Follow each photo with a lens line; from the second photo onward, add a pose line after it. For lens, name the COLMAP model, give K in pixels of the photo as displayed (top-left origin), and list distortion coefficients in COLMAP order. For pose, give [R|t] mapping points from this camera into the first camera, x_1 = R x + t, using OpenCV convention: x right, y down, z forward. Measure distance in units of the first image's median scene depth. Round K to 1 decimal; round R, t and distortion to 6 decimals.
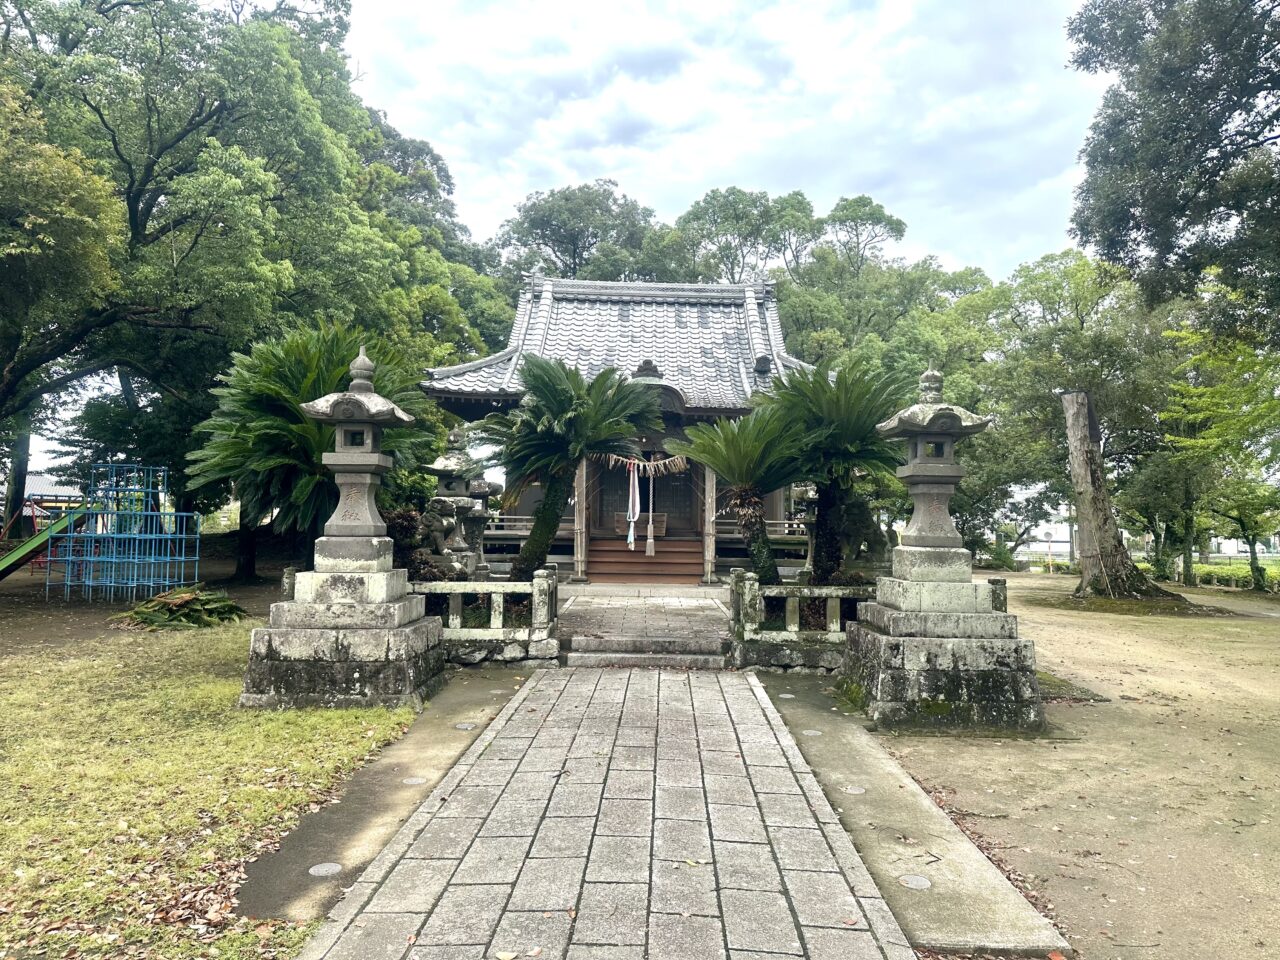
lens RADIAL K [[907.7, 0, 641.7], [0, 907.7, 480.2], [0, 0, 1]] dist [0.049787, -0.001080]
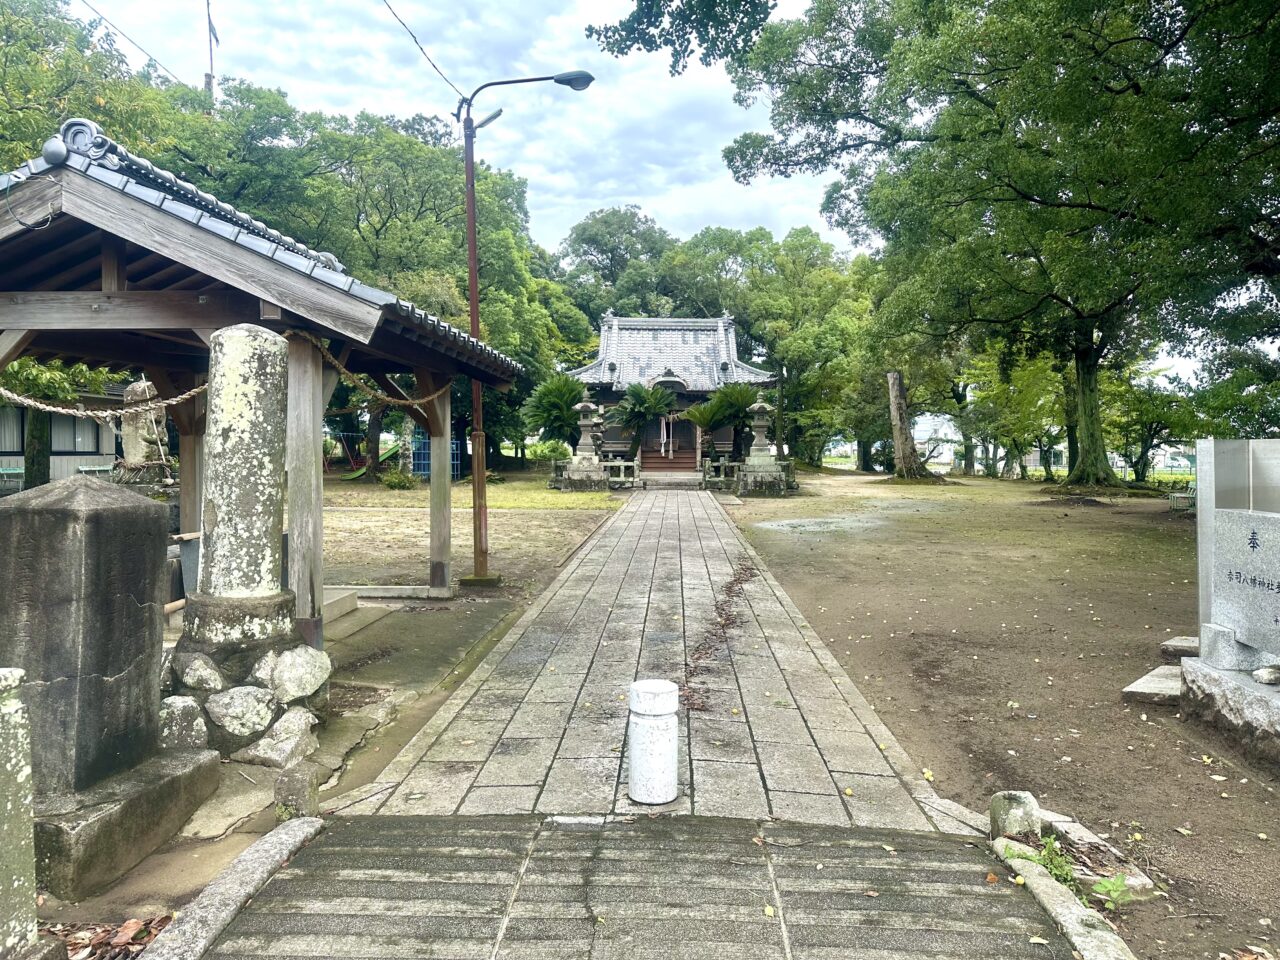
lens RADIAL K [[907.7, 0, 644.6], [0, 907.7, 478.7], [0, 0, 1]] dist [0.049787, -0.001080]
pose [[0.999835, -0.015231, -0.009882, -0.033875], [0.015932, 0.997040, 0.075222, -0.032877], [0.008708, -0.075367, 0.997118, -1.160475]]
